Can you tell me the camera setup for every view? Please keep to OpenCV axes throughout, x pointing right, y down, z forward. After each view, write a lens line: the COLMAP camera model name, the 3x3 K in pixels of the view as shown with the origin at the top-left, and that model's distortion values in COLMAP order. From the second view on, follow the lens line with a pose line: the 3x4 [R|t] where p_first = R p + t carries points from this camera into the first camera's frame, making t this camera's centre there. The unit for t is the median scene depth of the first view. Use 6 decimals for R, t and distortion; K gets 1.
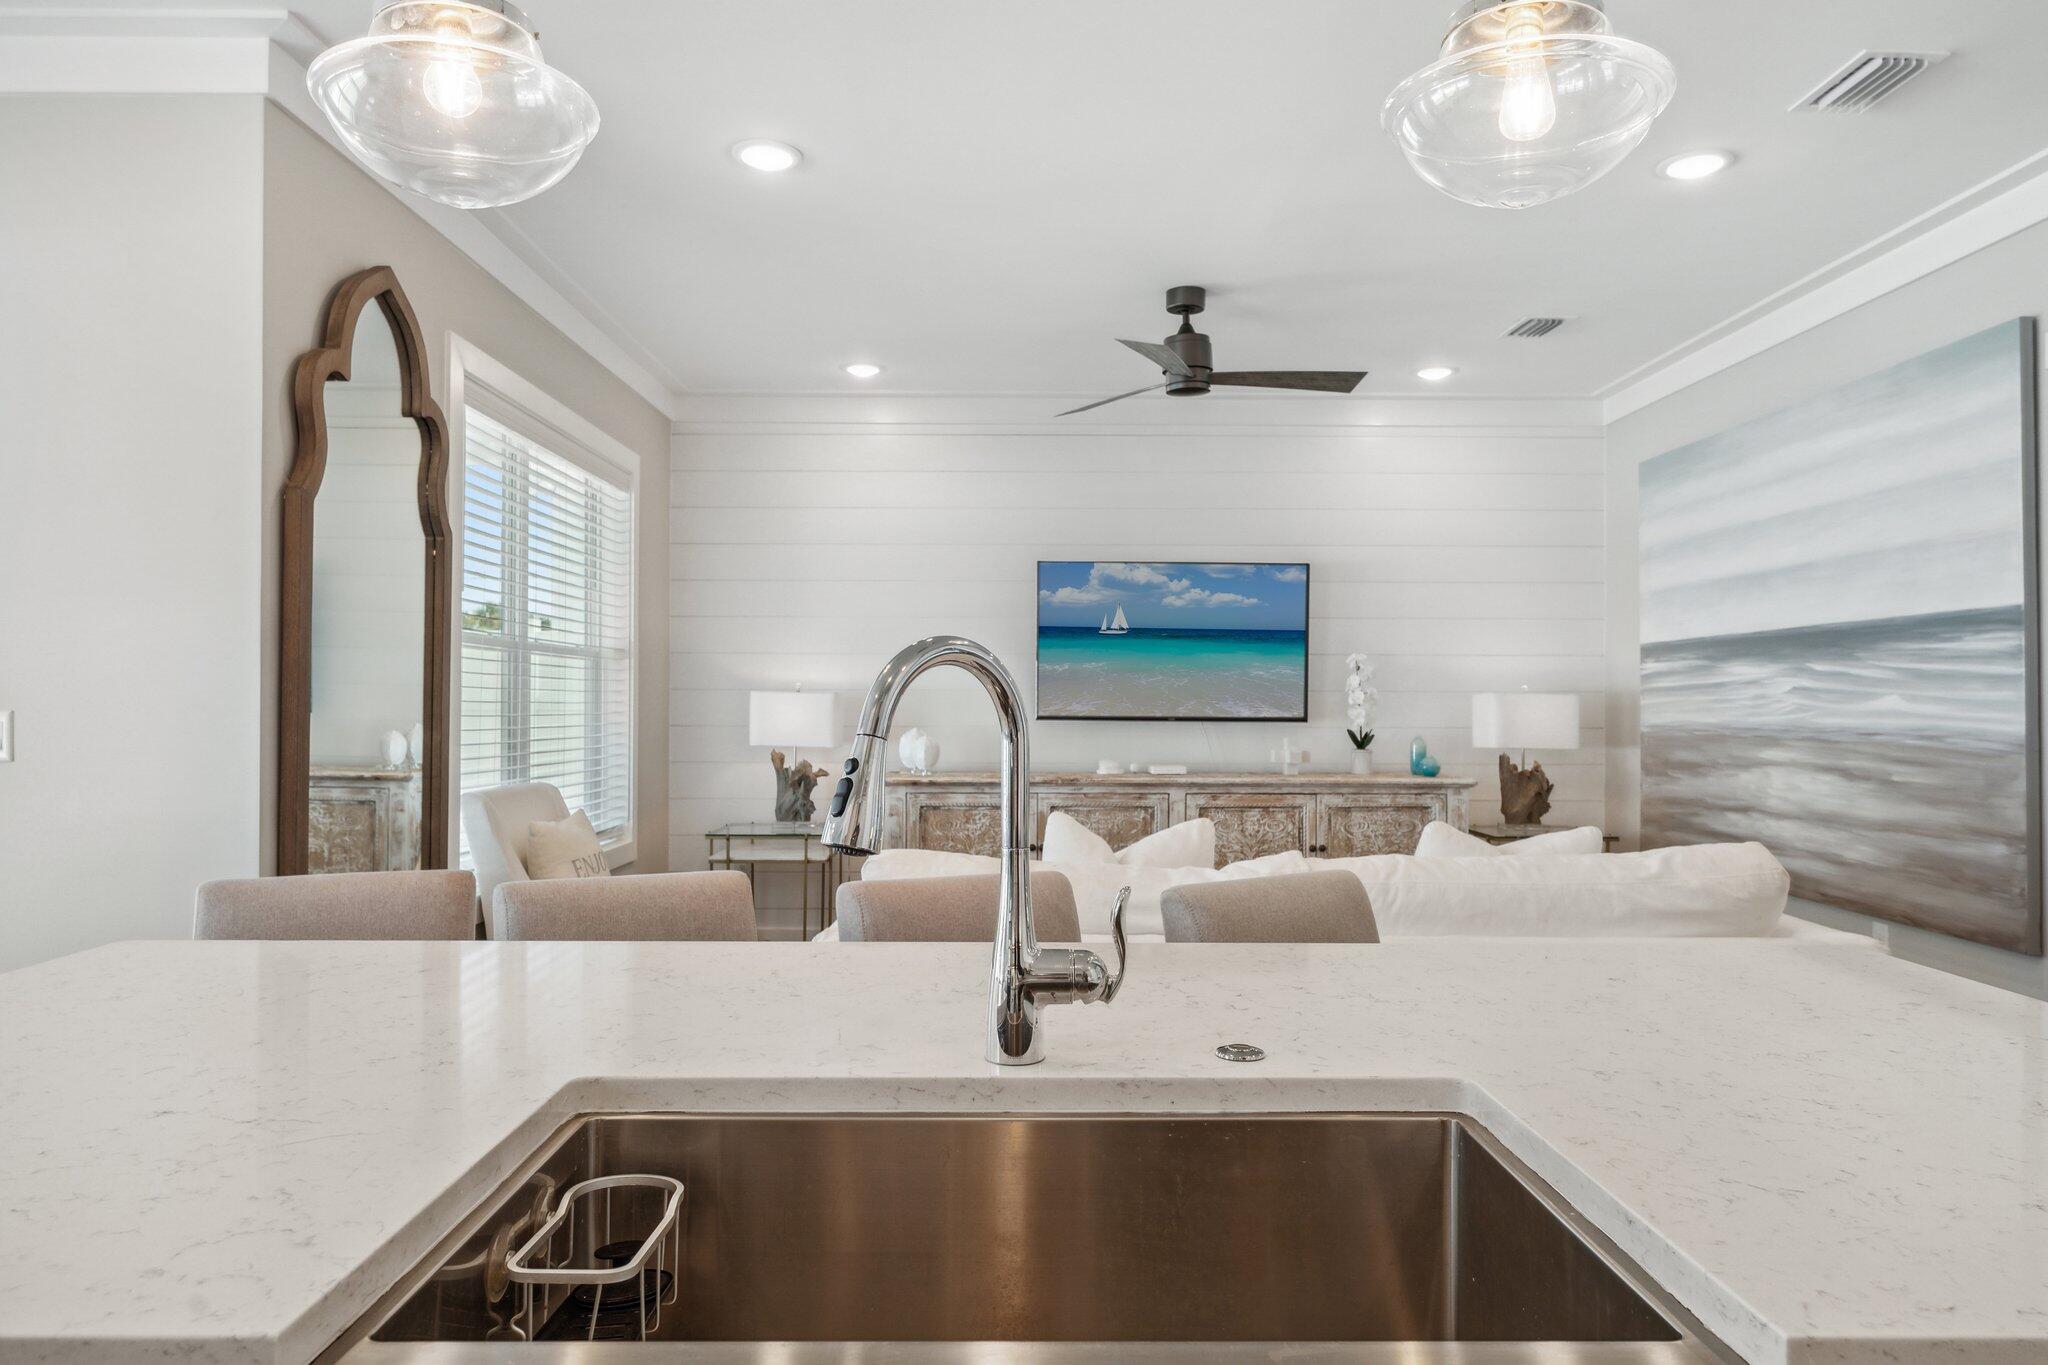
lens RADIAL K [[1322.6, 0, 1019.5], [0, 1322.6, 697.1], [0, 0, 1]] dist [0.004608, 0.001159]
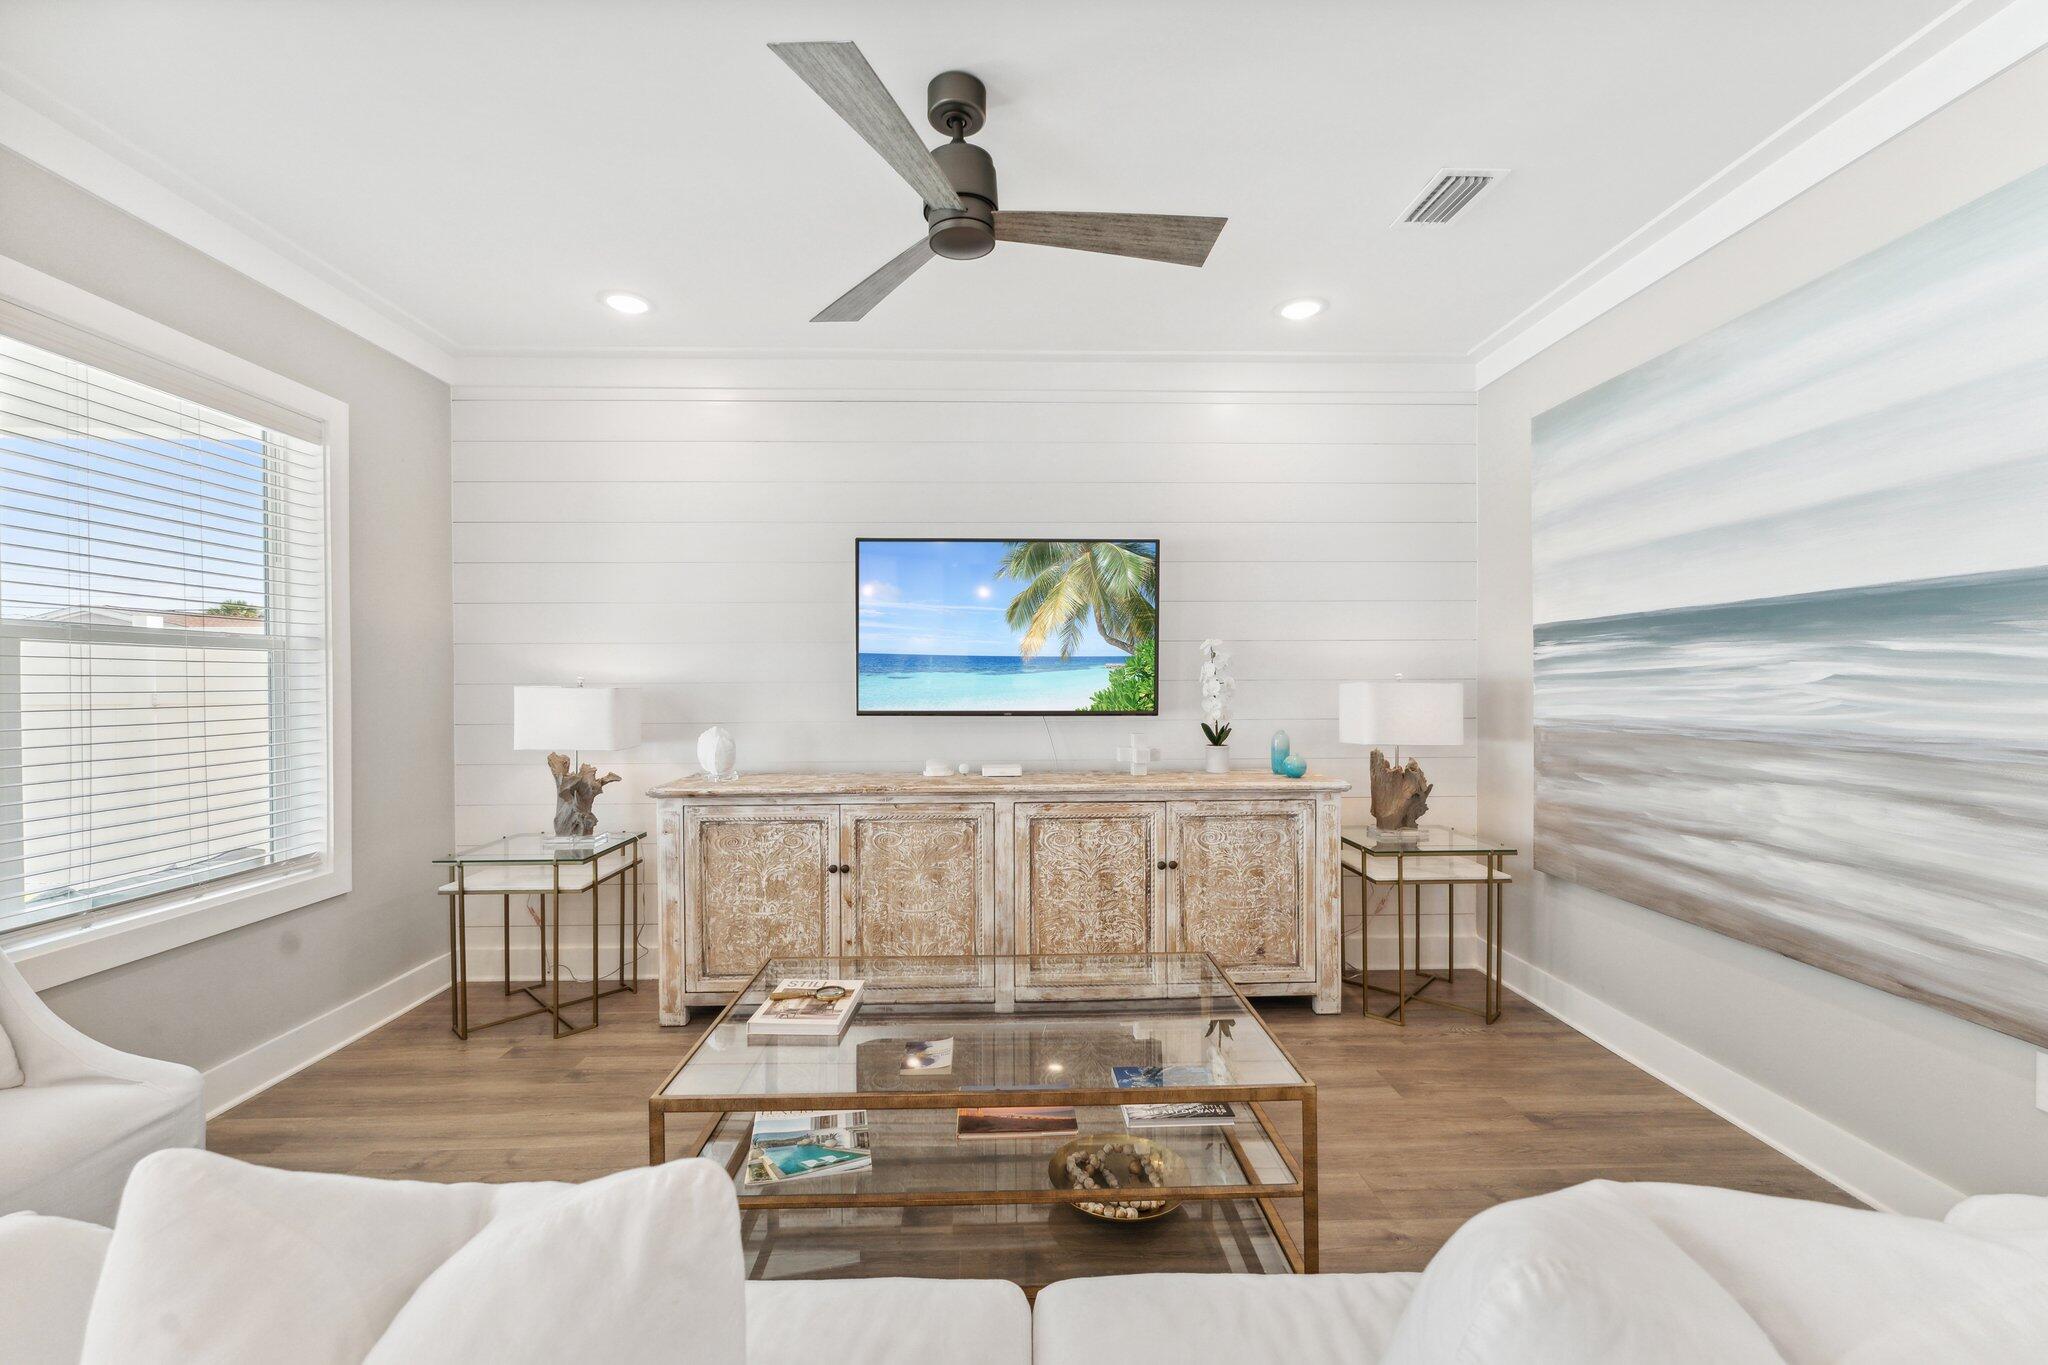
lens RADIAL K [[820.7, 0, 1019.4], [0, 820.7, 691.3], [0, 0, 1]] dist [-0.000874, -0.000543]
pose [[0.999722, -0.008031, 0.022179, 0.118258], [0.007698, 0.999857, 0.015058, -0.007187], [-0.022297, -0.014883, 0.999641, 0.471120]]
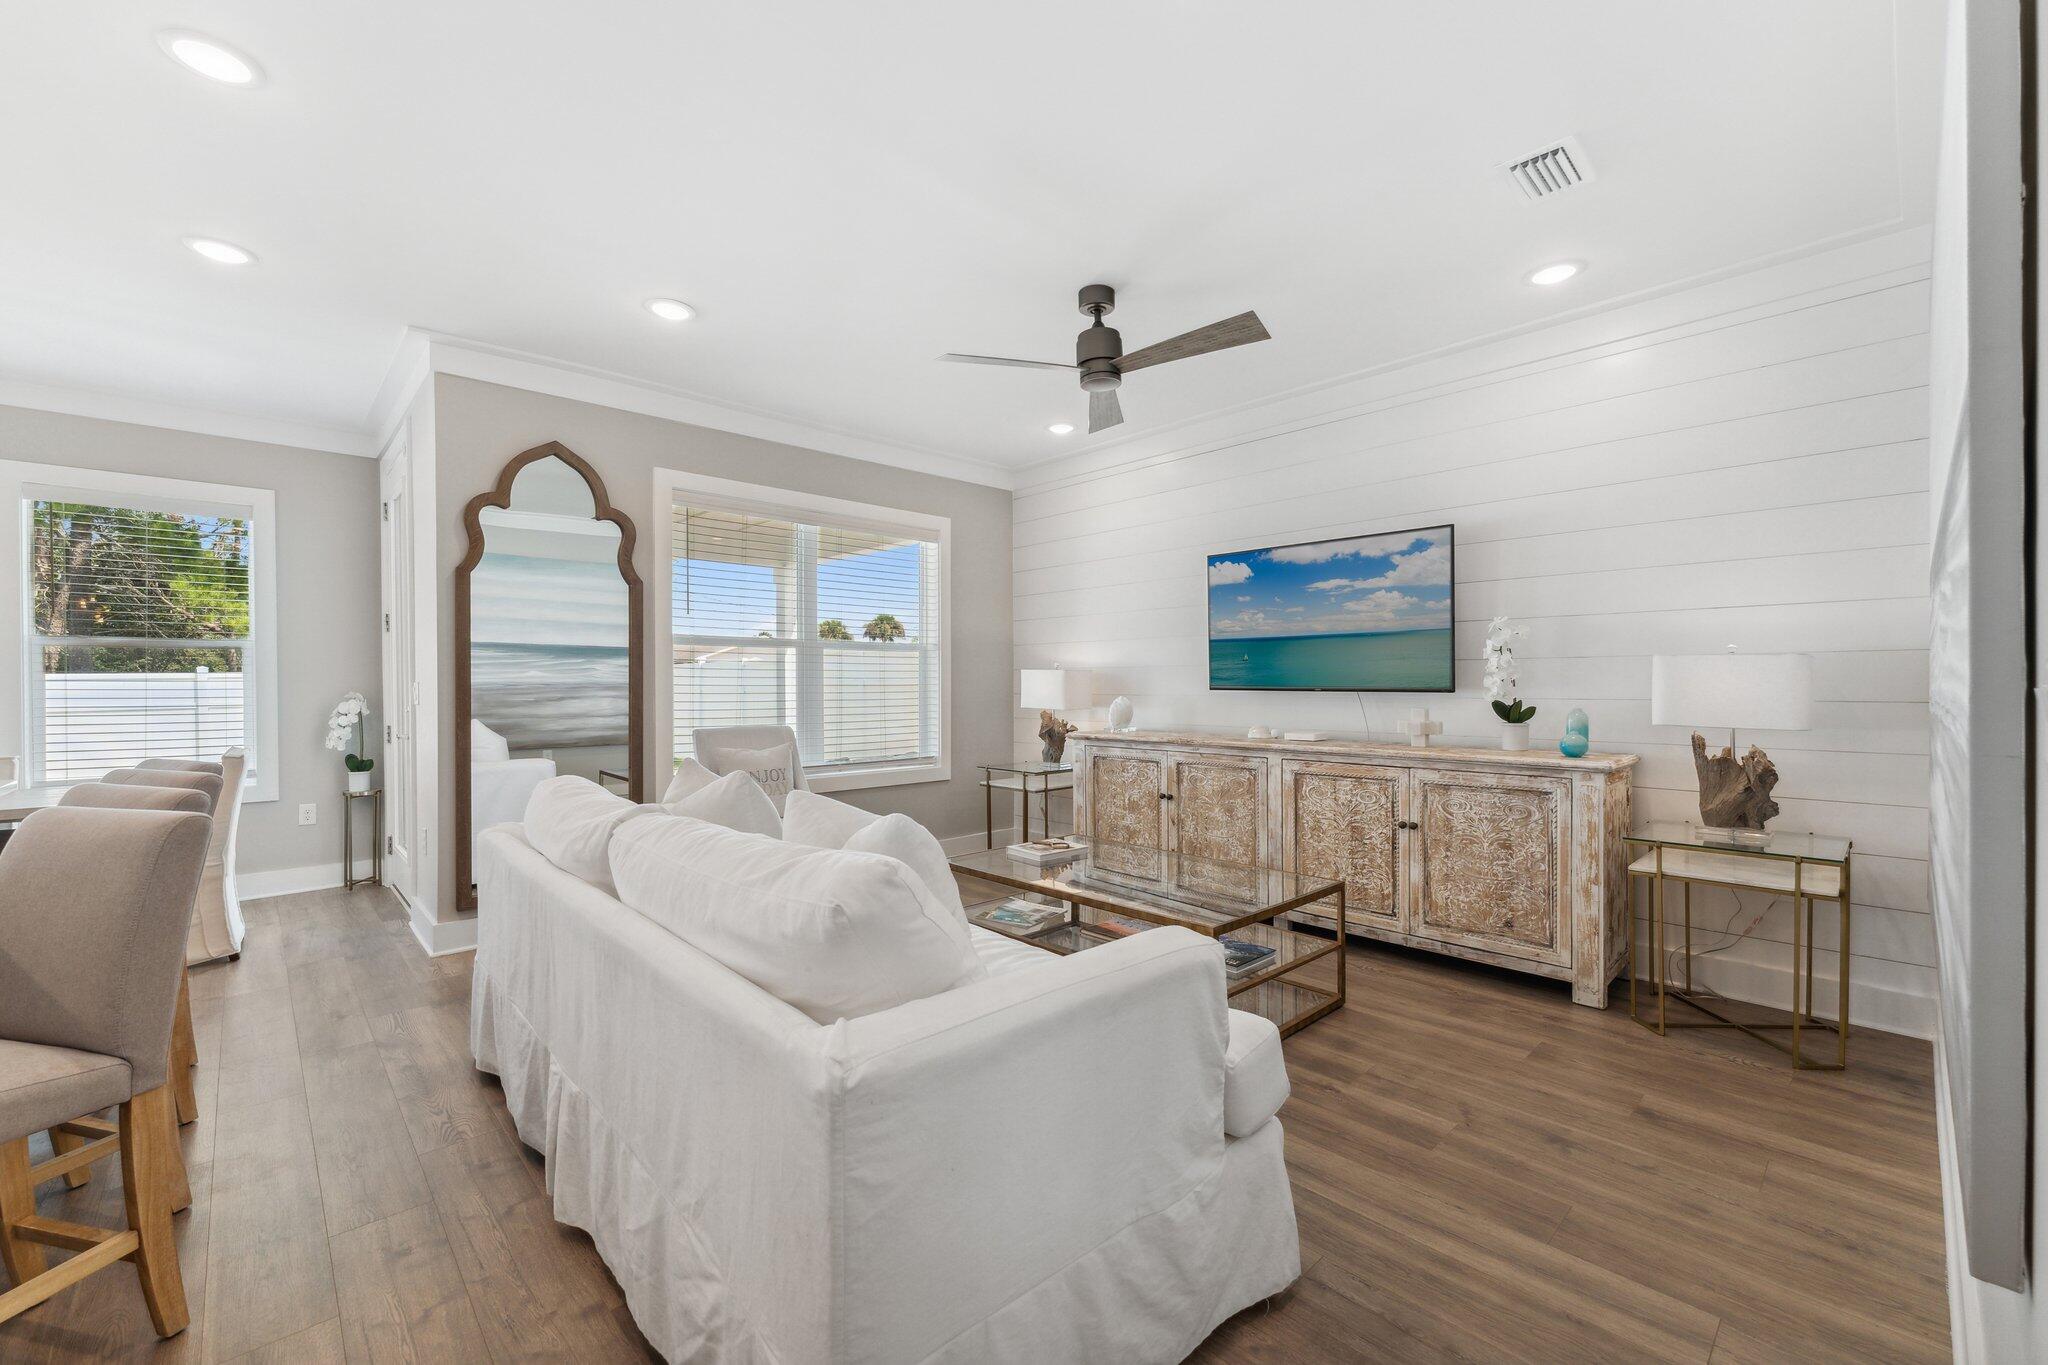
lens RADIAL K [[820.7, 0, 1019.4], [0, 820.7, 691.3], [0, 0, 1]] dist [-0.000874, -0.000543]
pose [[0.682119, 0.001274, -0.731241, 0.464823], [0.008588, 0.999916, 0.009753, 0.010469], [0.731191, -0.012932, 0.682050, 0.397706]]
